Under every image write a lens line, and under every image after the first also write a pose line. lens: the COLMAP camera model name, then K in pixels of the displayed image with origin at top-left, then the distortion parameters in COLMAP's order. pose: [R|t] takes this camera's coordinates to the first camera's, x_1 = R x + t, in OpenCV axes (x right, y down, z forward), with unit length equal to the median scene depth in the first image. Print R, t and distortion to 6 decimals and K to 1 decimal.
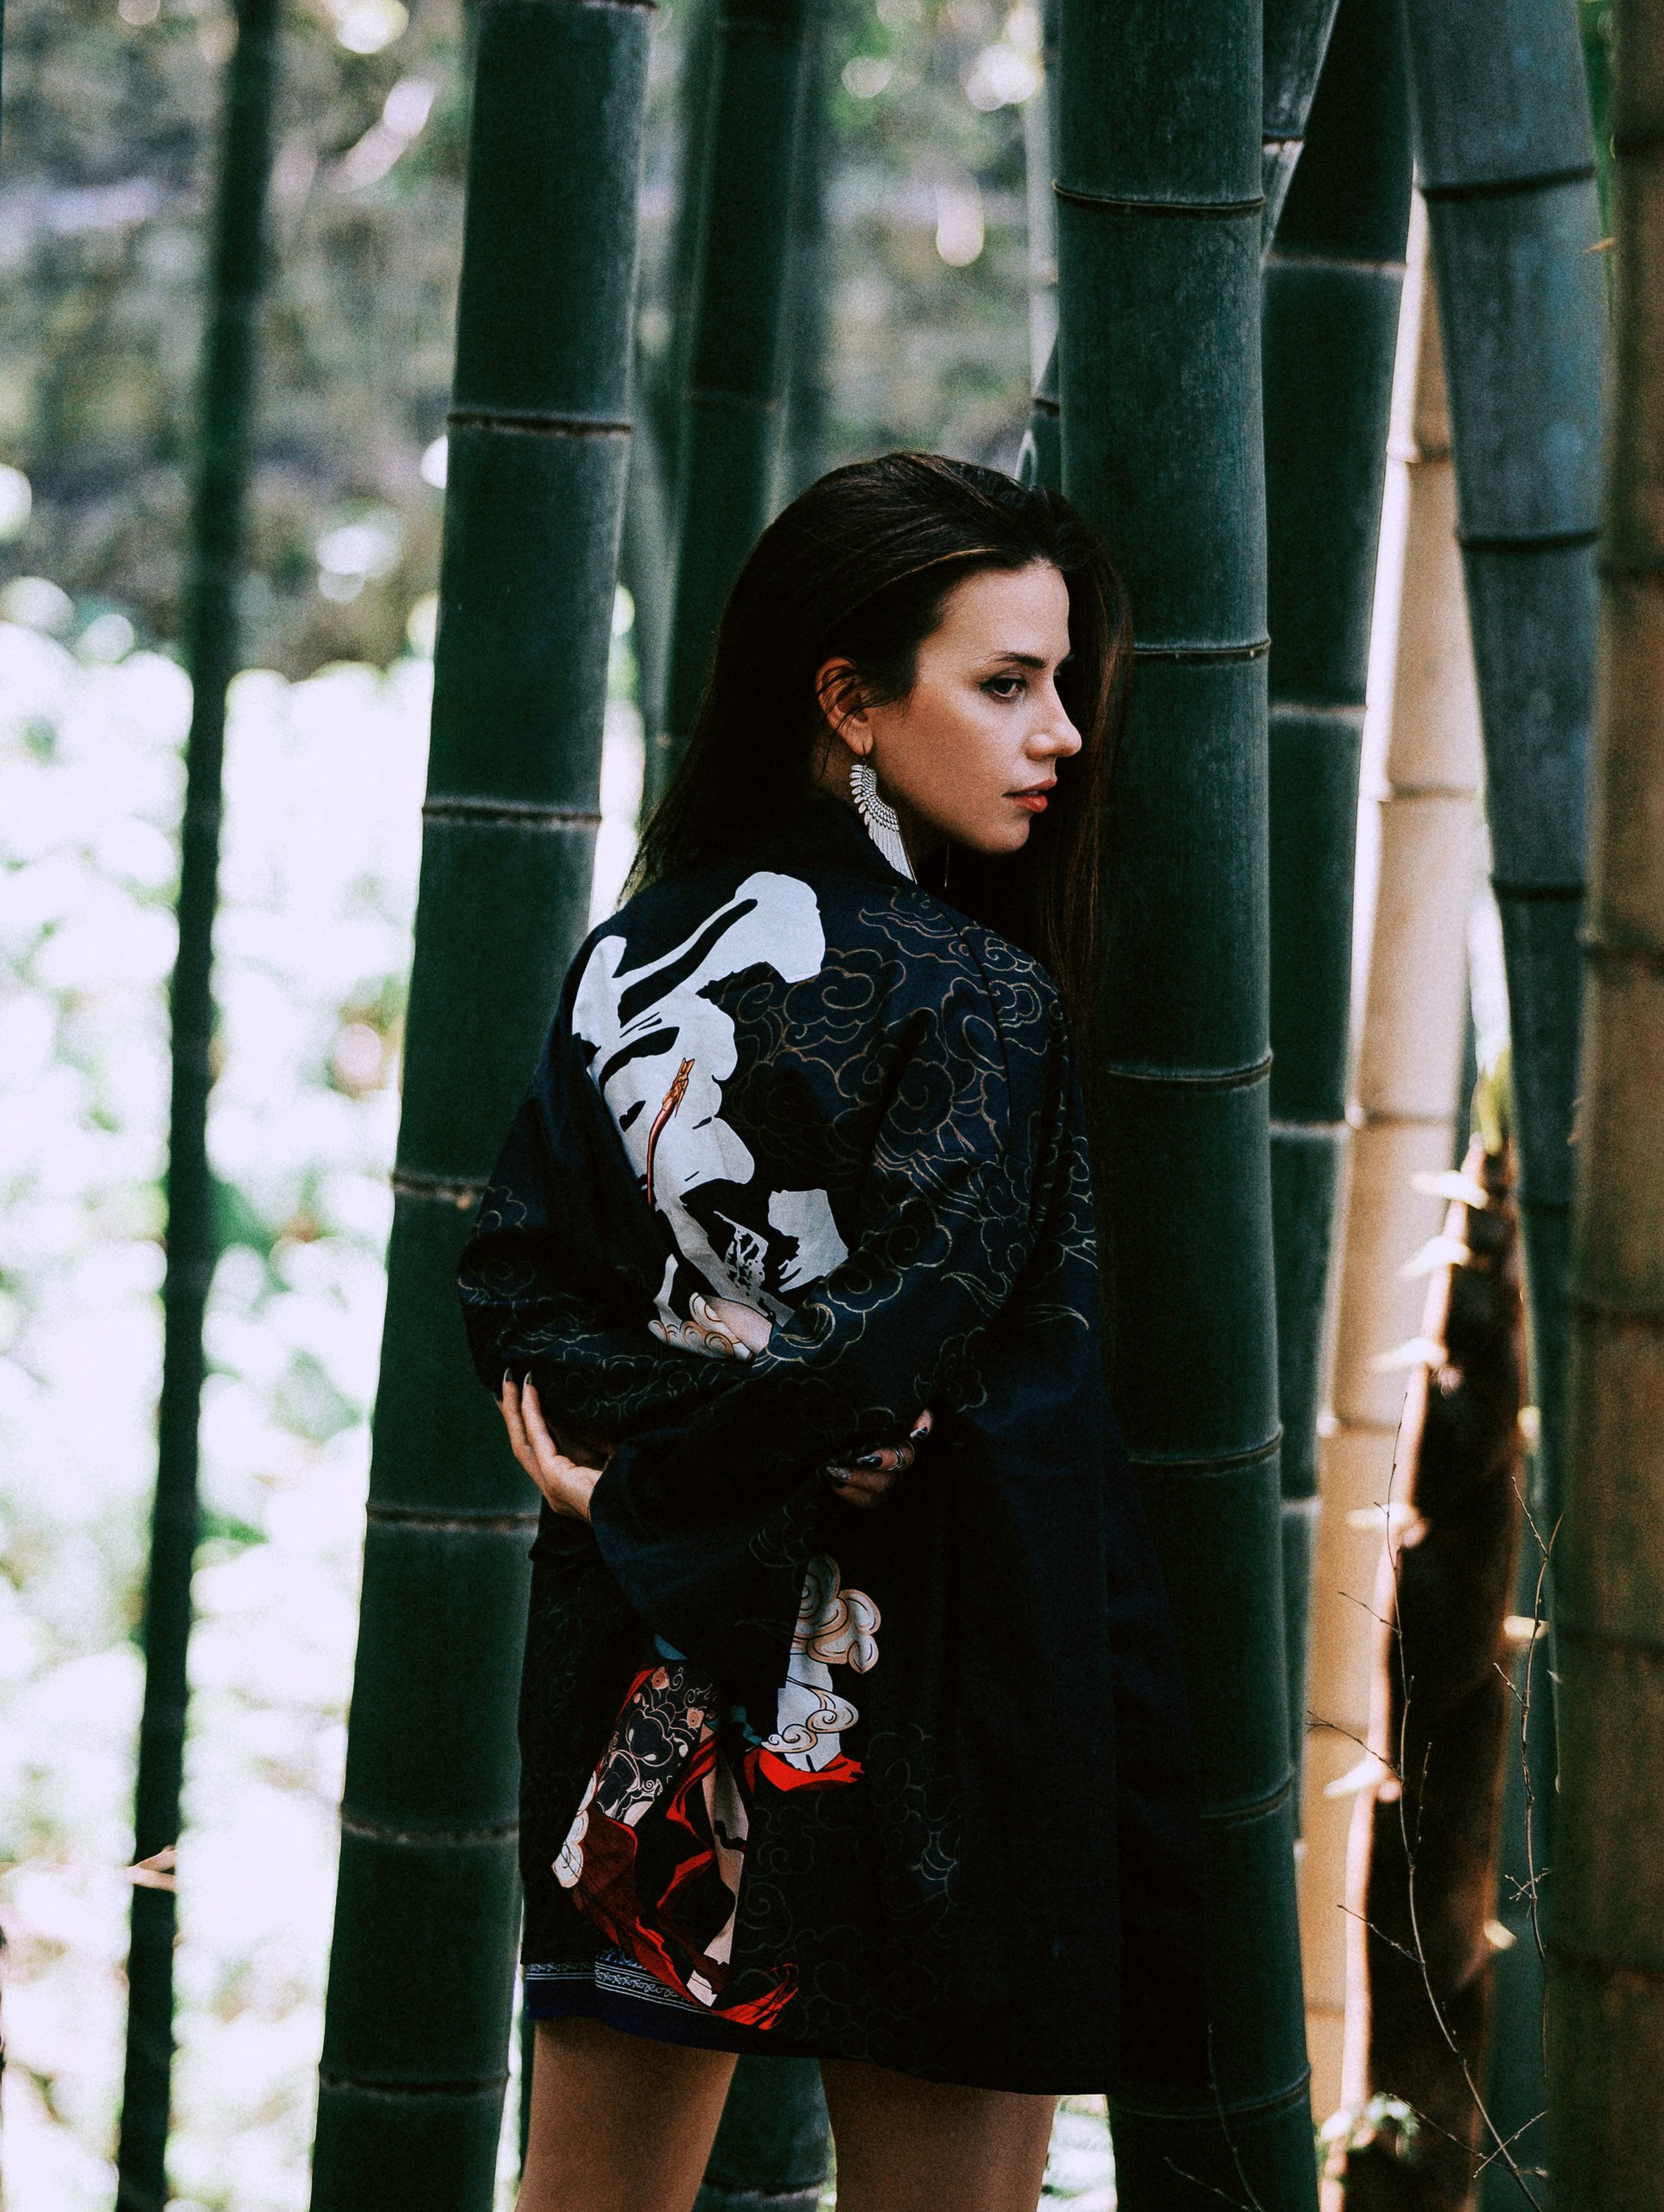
lens RADIAL K [[8198.5, 0, 832.0], [0, 8198.5, 1106.0], [0, 0, 1]] dist [0.185661, 3.496440]
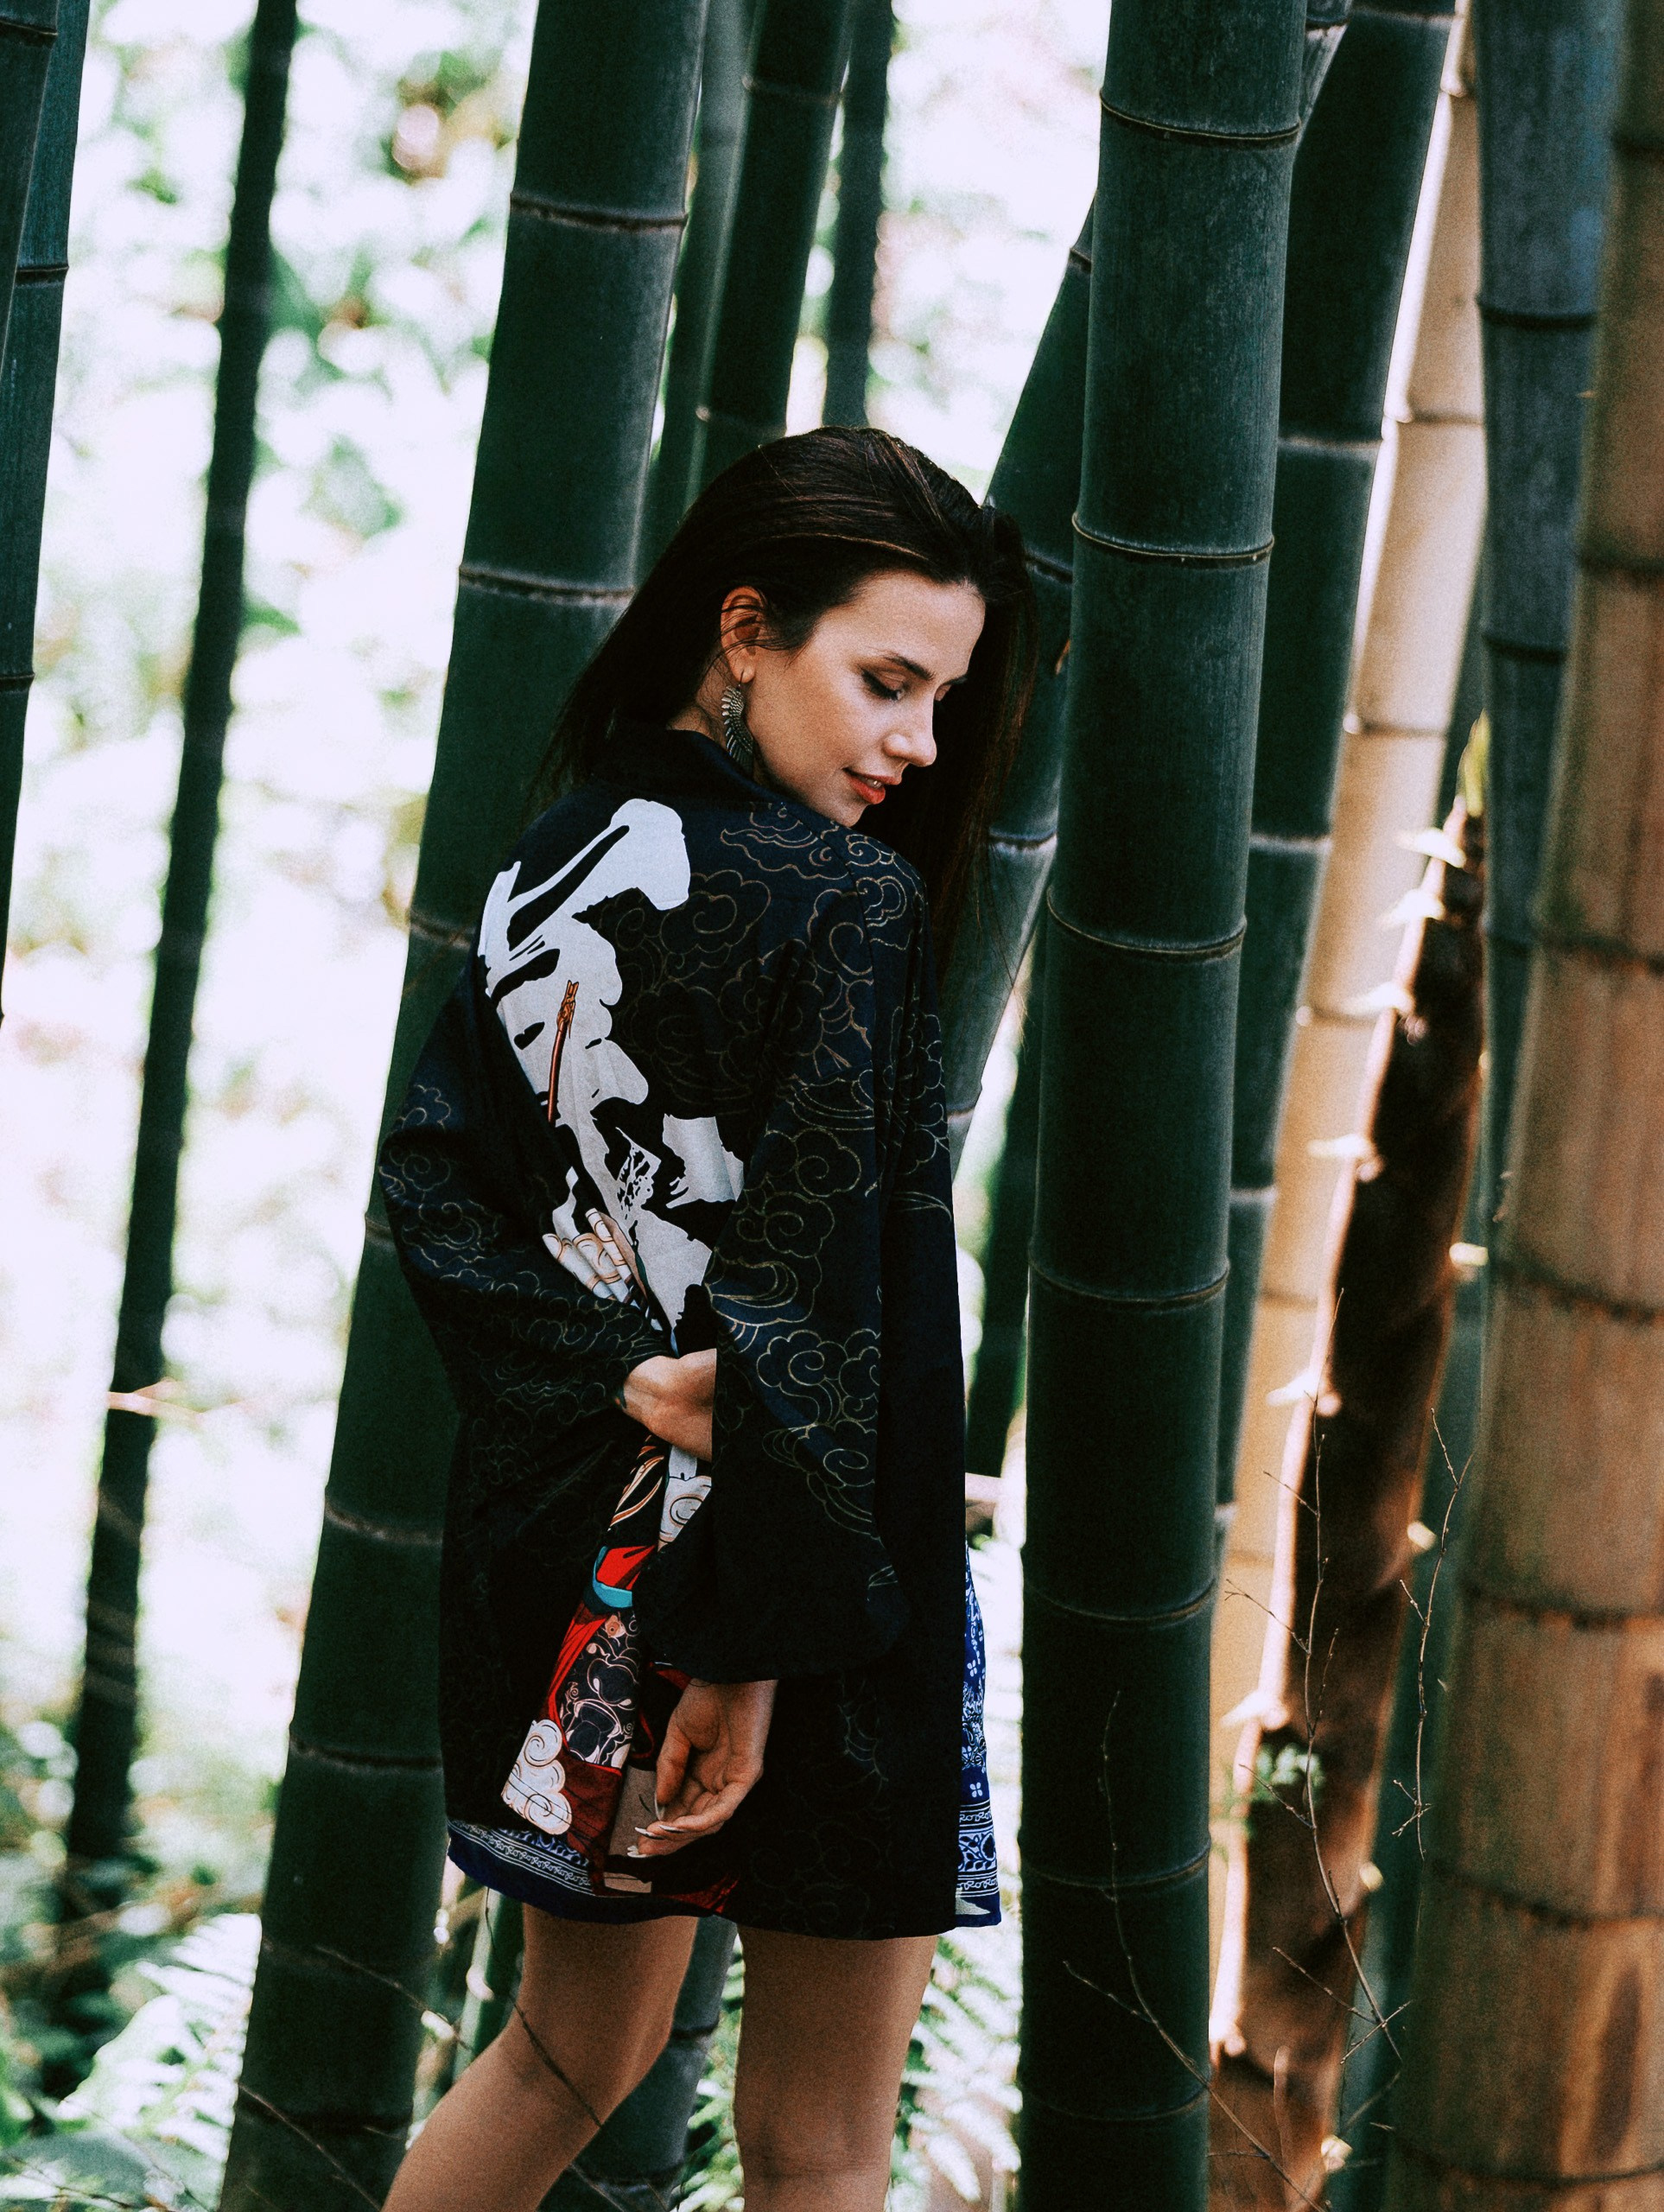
lens RADIAL K [[8198.5, 0, 832.0], [0, 8198.5, 1106.0], [0, 0, 1]] dist [0.185661, 3.496440]
pose [[0.997527, 0.070279, 0.000630, 0.001469], [-0.069697, 0.988029, 0.137625, -0.115609], [0.009050, -0.137328, 0.990484, -0.044233]]
